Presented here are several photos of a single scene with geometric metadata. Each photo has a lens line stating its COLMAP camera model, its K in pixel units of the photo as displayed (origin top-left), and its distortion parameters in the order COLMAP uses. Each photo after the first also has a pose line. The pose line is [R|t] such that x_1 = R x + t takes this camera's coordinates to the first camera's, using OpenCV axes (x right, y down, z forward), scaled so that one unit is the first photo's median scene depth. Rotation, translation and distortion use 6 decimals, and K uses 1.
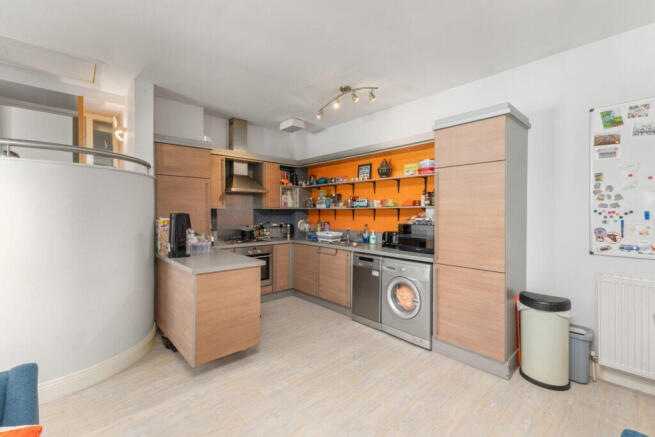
lens RADIAL K [[282.1, 0, 327.4], [0, 282.1, 216.0], [0, 0, 1]] dist [0.002704, 0.000047]
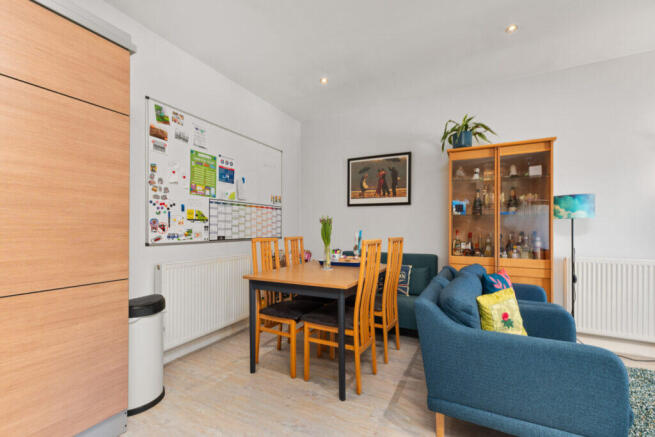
lens RADIAL K [[282.1, 0, 330.9], [0, 282.1, 226.1], [0, 0, 1]] dist [0.002704, 0.000047]
pose [[-0.366593, -0.002971, 0.930377, -0.208164], [0.004613, 0.999977, 0.005011, 0.067974], [-0.930370, 0.006129, -0.366571, 0.797995]]
